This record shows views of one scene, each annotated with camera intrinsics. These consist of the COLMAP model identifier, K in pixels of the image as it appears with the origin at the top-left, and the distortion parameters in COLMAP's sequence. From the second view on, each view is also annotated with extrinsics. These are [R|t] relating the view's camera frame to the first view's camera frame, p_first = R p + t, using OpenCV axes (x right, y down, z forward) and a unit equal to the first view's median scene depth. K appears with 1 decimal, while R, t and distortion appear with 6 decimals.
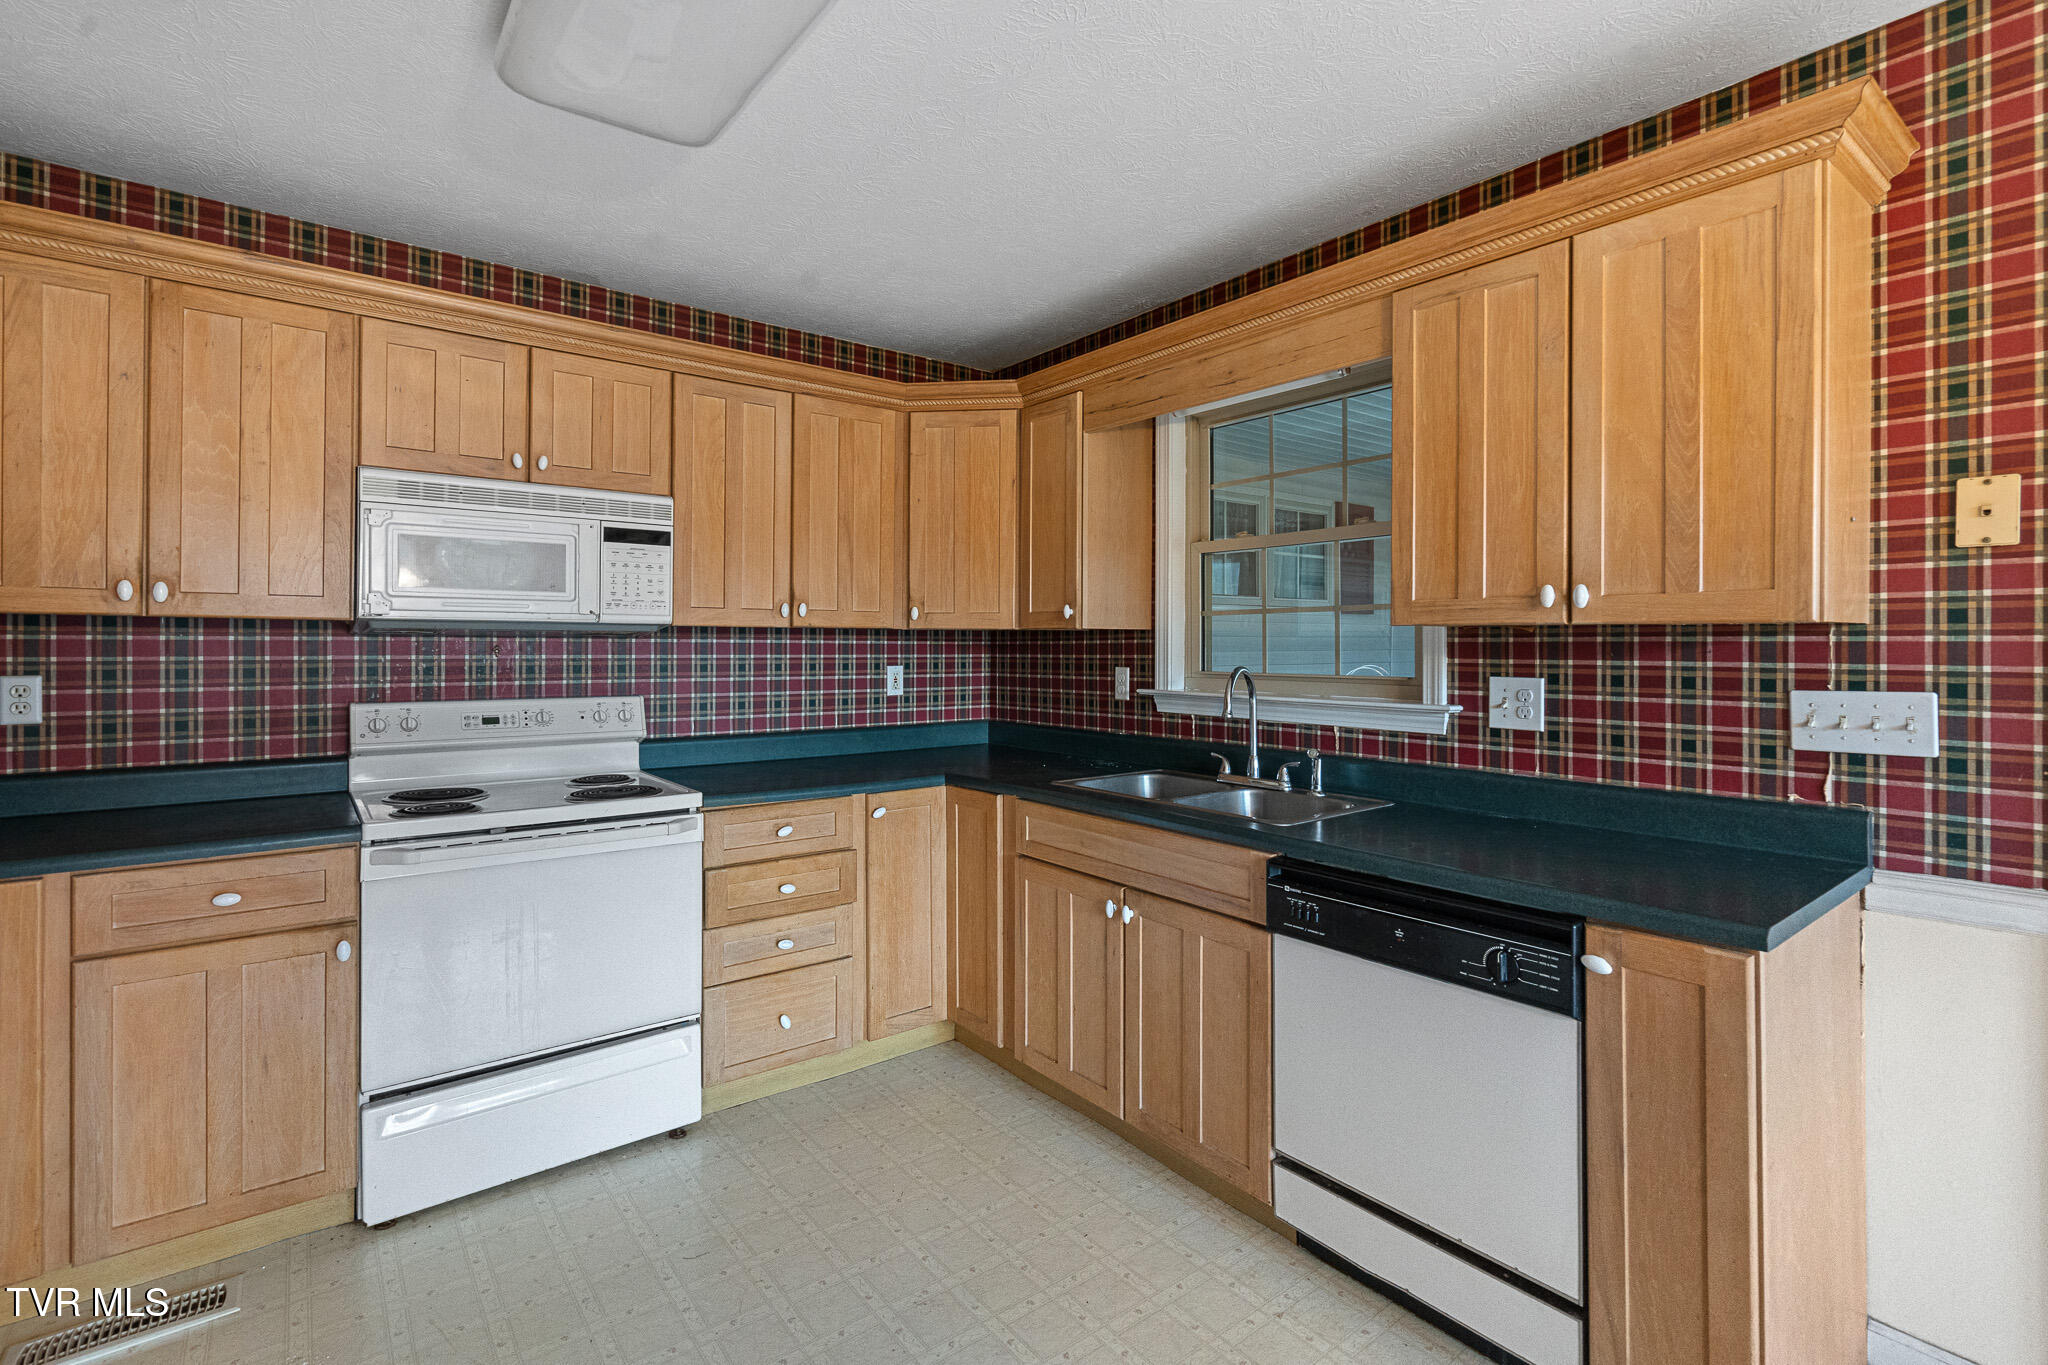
lens RADIAL K [[938.8, 0, 1015.9], [0, 938.8, 643.9], [0, 0, 1]] dist [-0.009822, 0.008649]
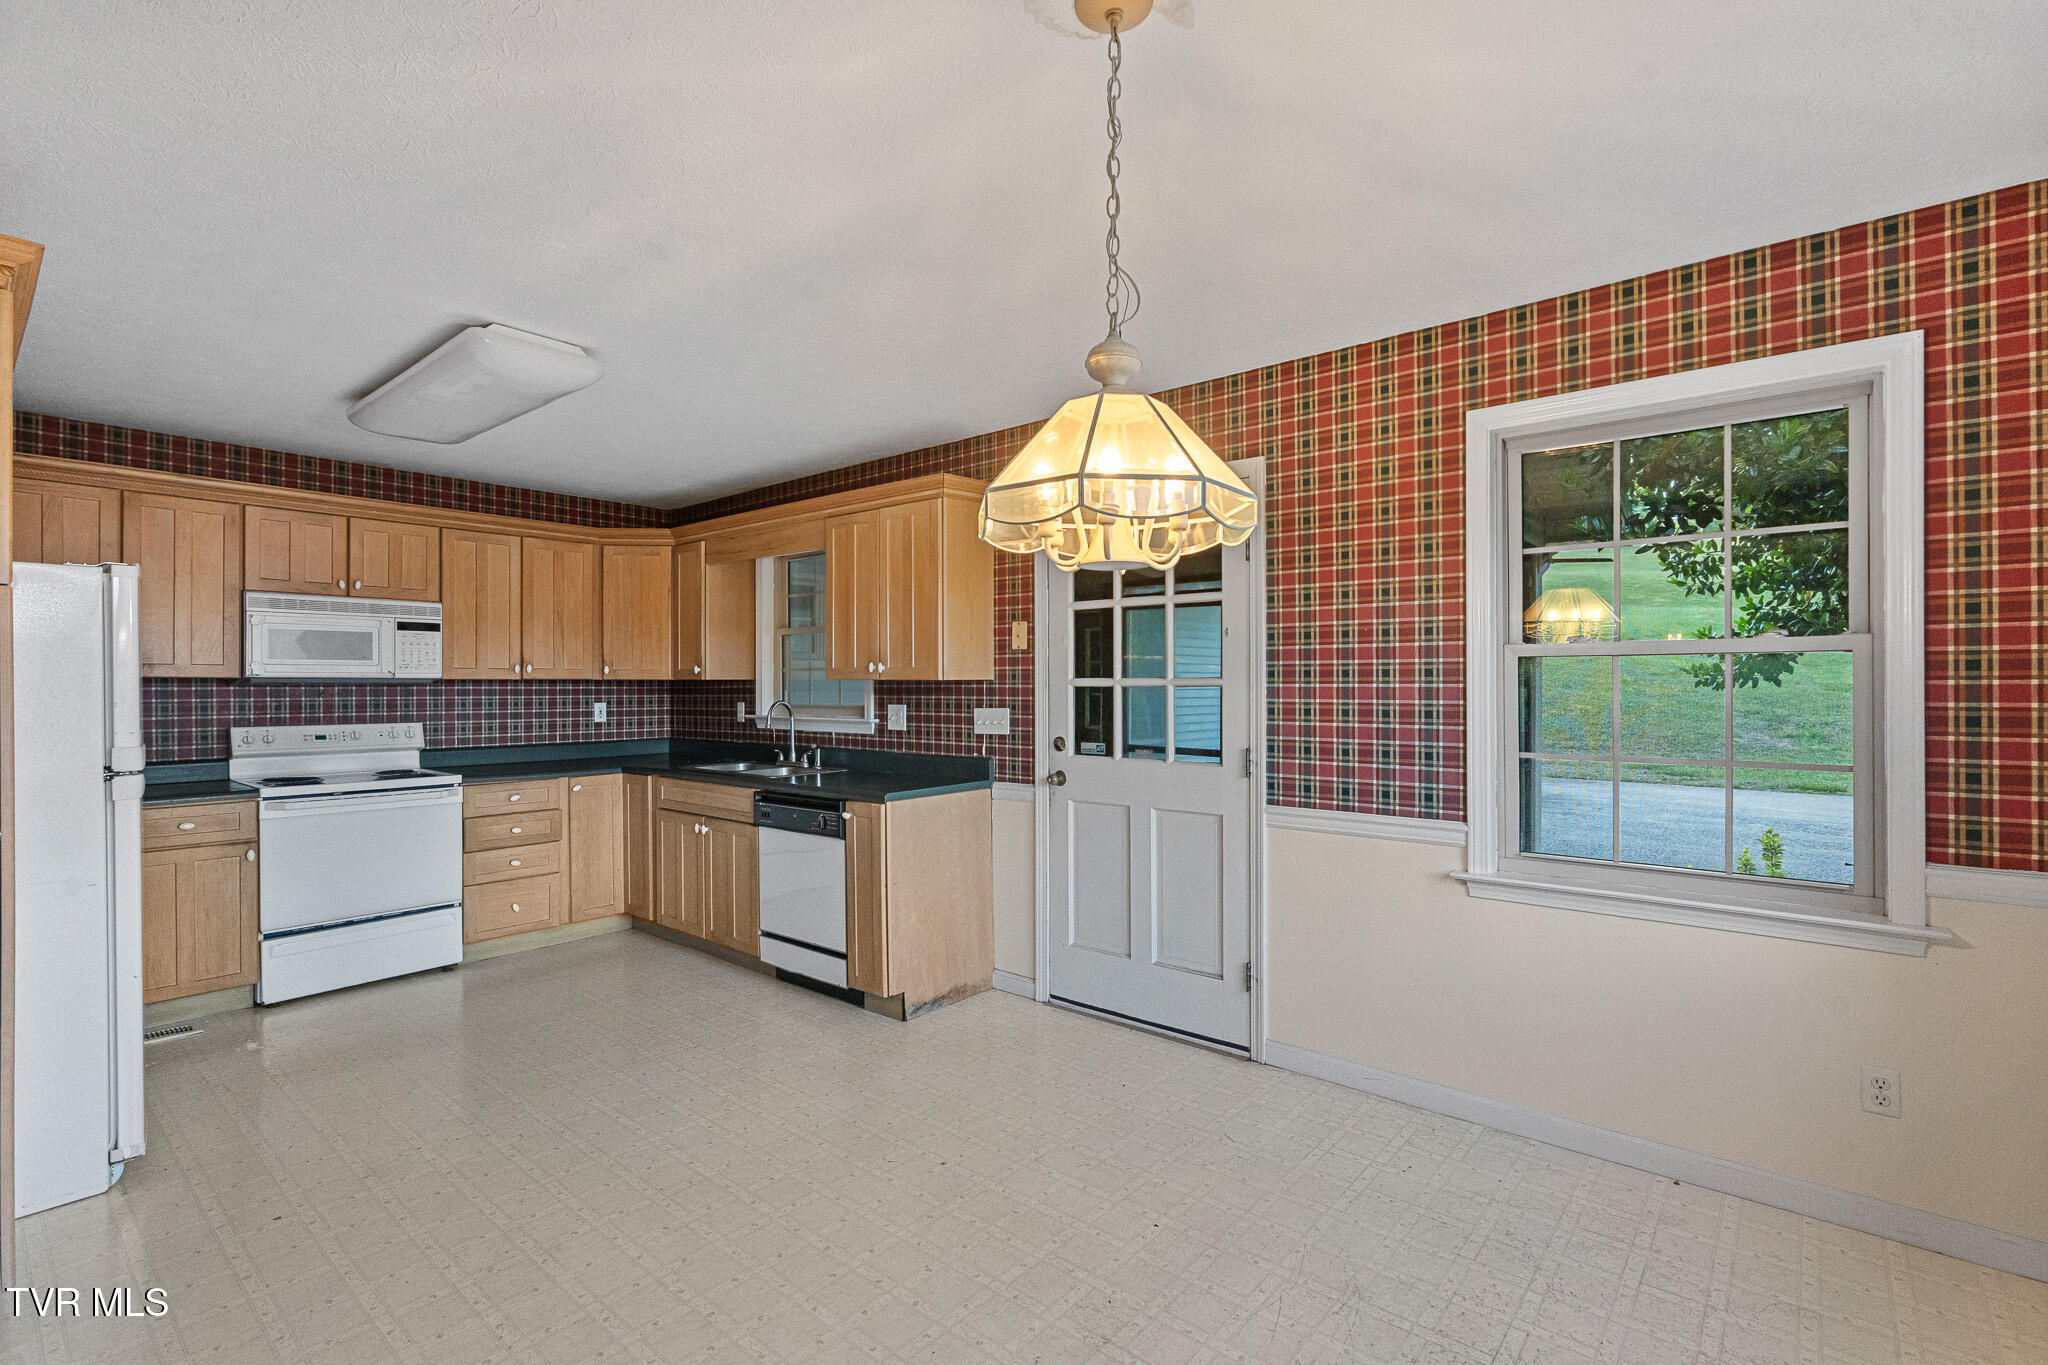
lens RADIAL K [[938.8, 0, 1020.4], [0, 938.8, 689.7], [0, 0, 1]] dist [-0.009822, 0.008649]
pose [[0.978908, -0.005833, 0.204216, 0.359076], [0.004345, 0.999961, 0.007733, -0.010935], [-0.204254, -0.006683, 0.978895, -1.004037]]
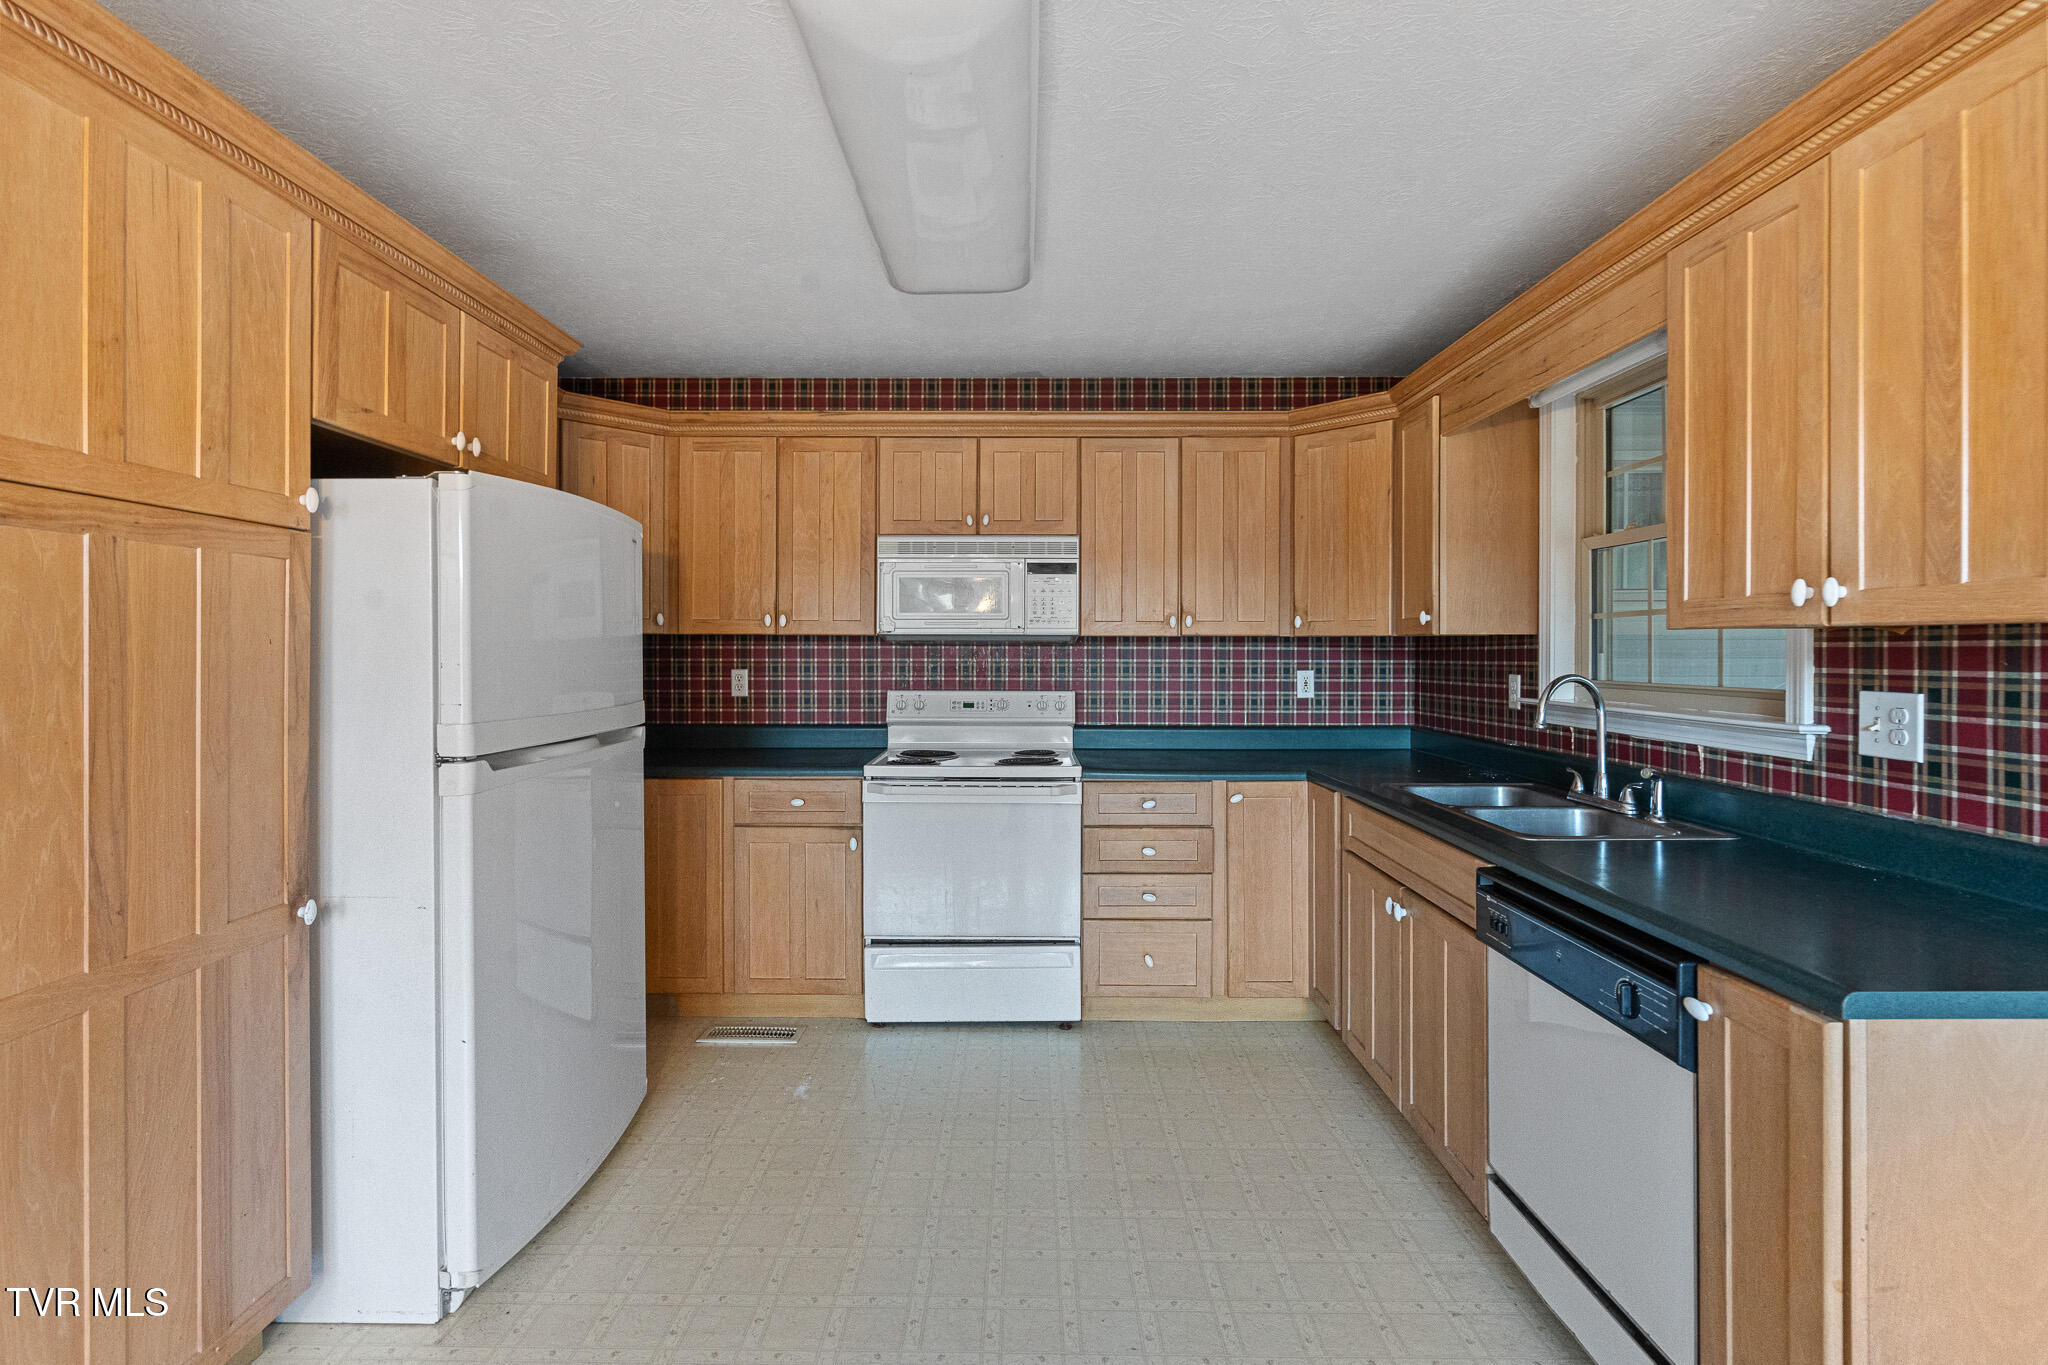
lens RADIAL K [[938.8, 0, 1012.3], [0, 938.8, 652.0], [0, 0, 1]] dist [-0.009822, 0.008649]
pose [[0.782471, -0.000076, -0.622687, 0.422939], [0.002061, 0.999995, 0.002468, -0.001427], [0.622684, -0.003214, 0.782467, -0.068495]]
